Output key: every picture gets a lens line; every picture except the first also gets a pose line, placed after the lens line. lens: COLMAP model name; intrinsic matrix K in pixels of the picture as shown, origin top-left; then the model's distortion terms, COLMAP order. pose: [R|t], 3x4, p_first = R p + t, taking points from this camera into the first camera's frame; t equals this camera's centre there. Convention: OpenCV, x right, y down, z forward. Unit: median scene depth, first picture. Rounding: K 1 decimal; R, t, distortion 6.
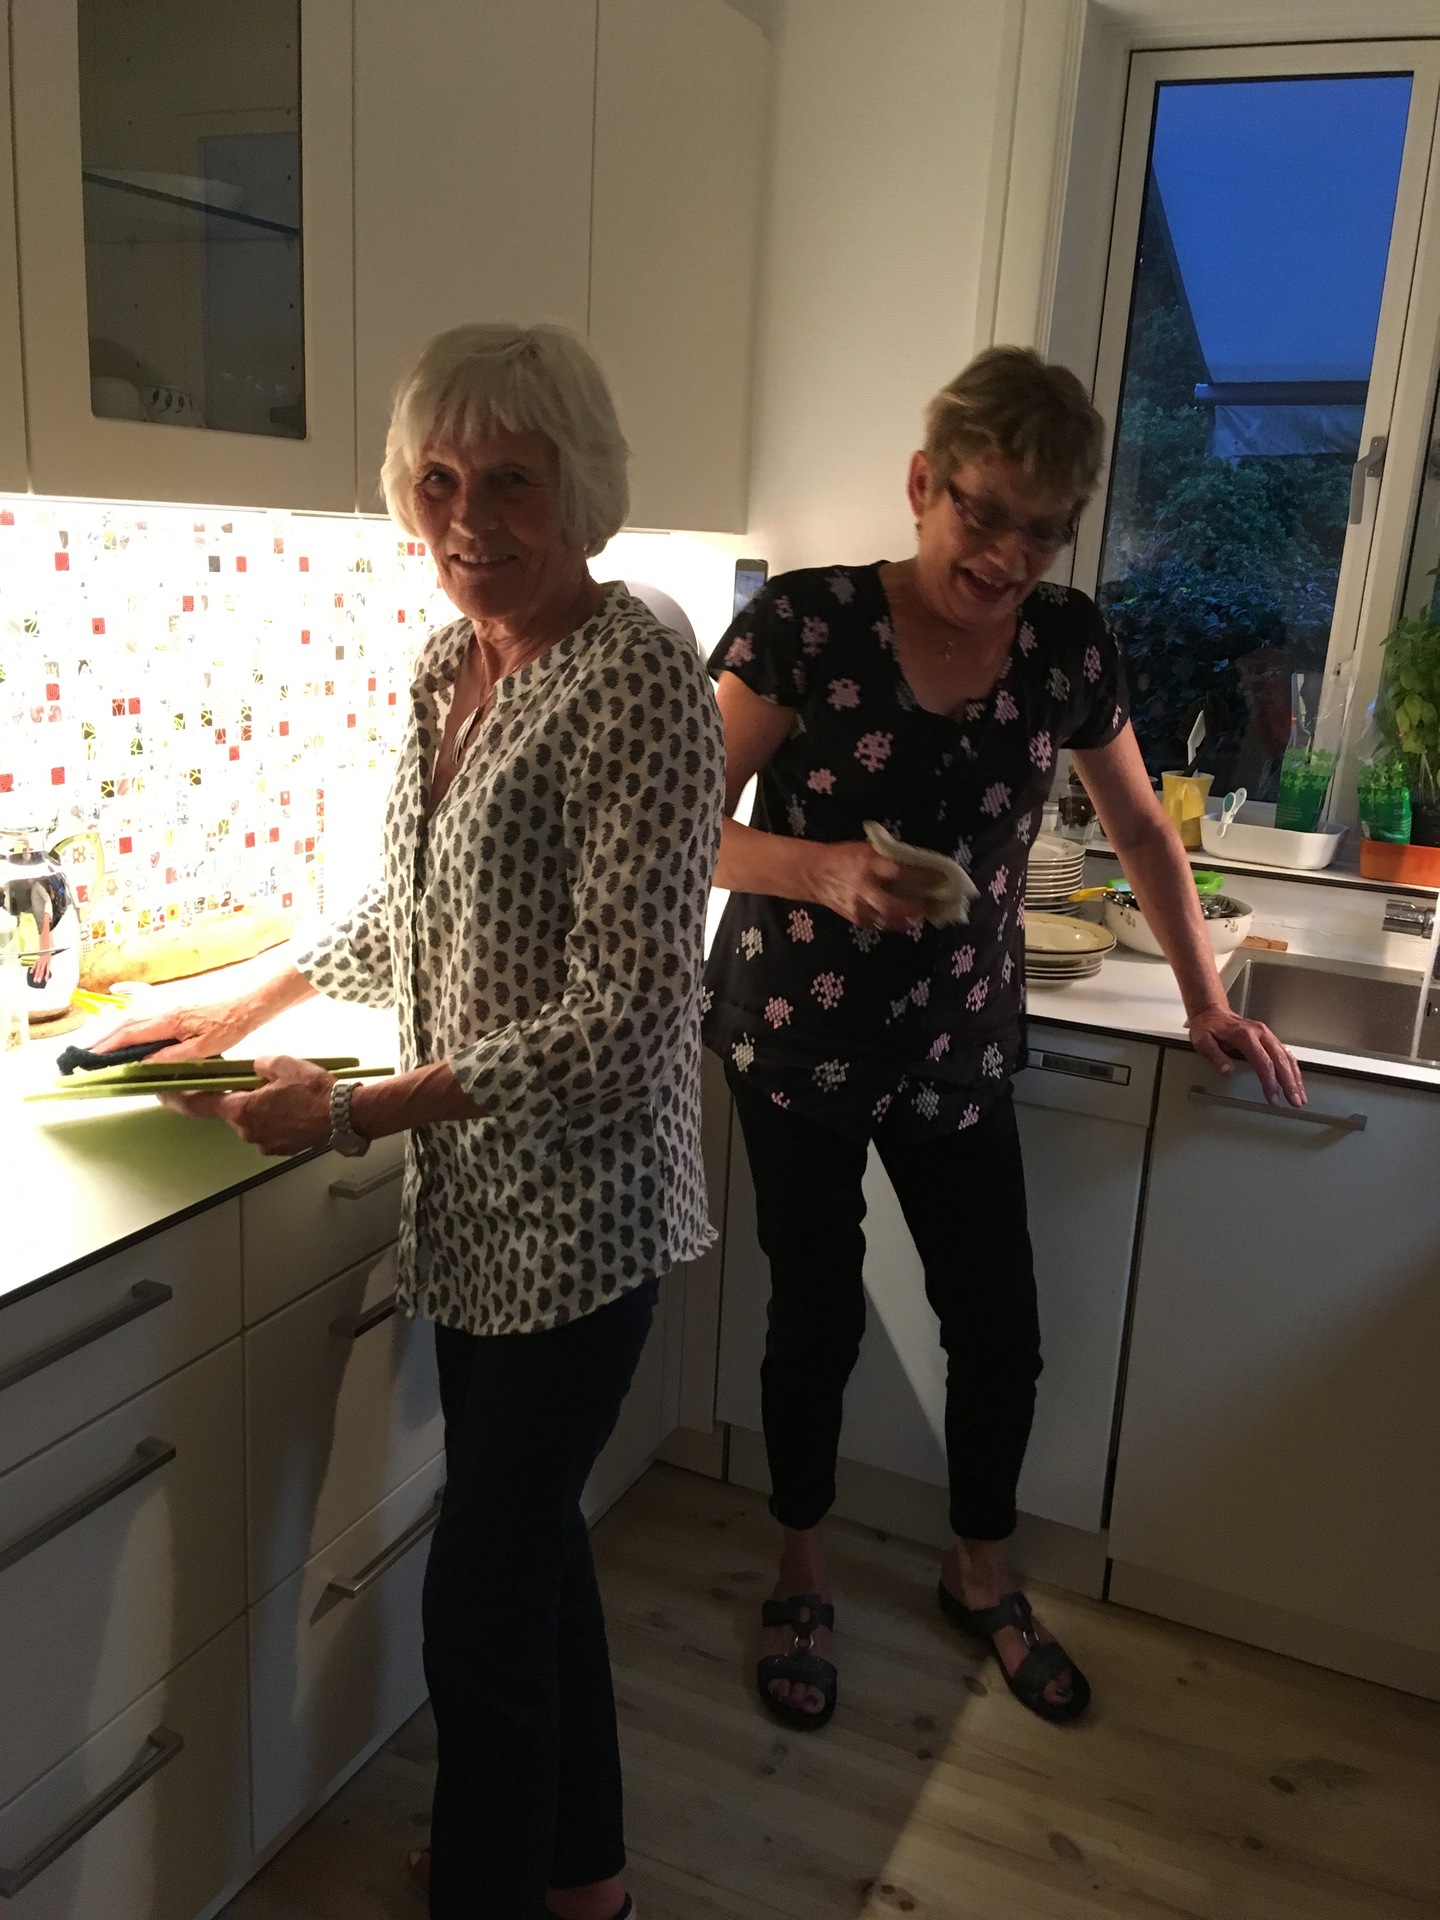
lens RADIAL K [[1602.0, 0, 720.0], [0, 1602.0, 960.0], [0, 0, 1]] dist [0.119567, -0.183968]
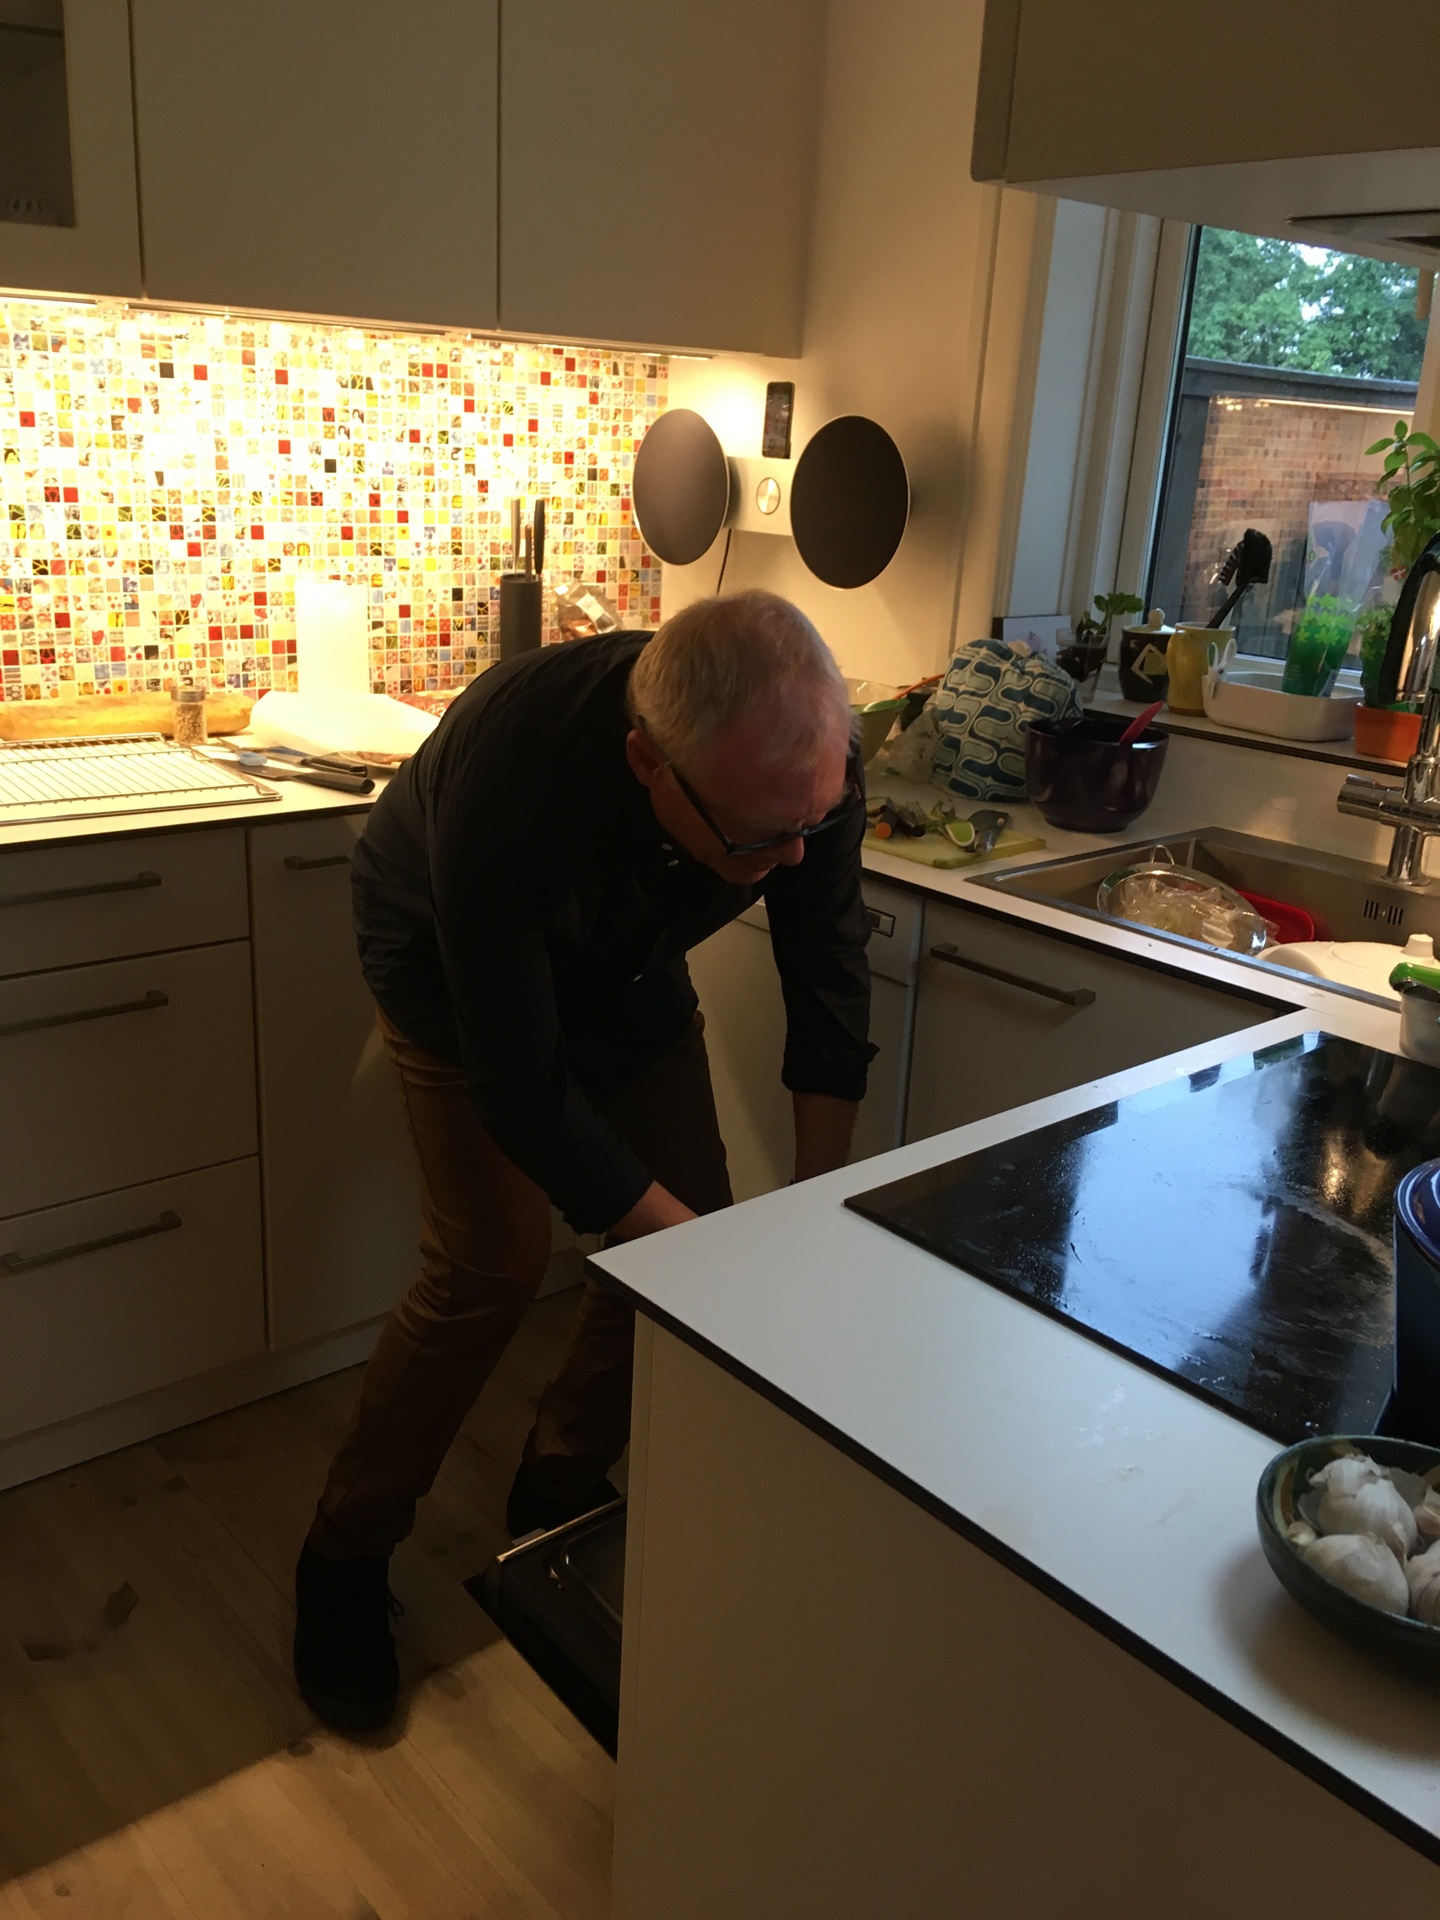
lens RADIAL K [[1632.5, 0, 720.0], [0, 1632.5, 960.0], [0, 0, 1]] dist [0.120088, -0.192320]
pose [[0.910771, 0.120327, -0.394992, 0.520060], [-0.106899, 0.992696, 0.055920, 0.049241], [0.398835, -0.008706, 0.916981, 0.114722]]
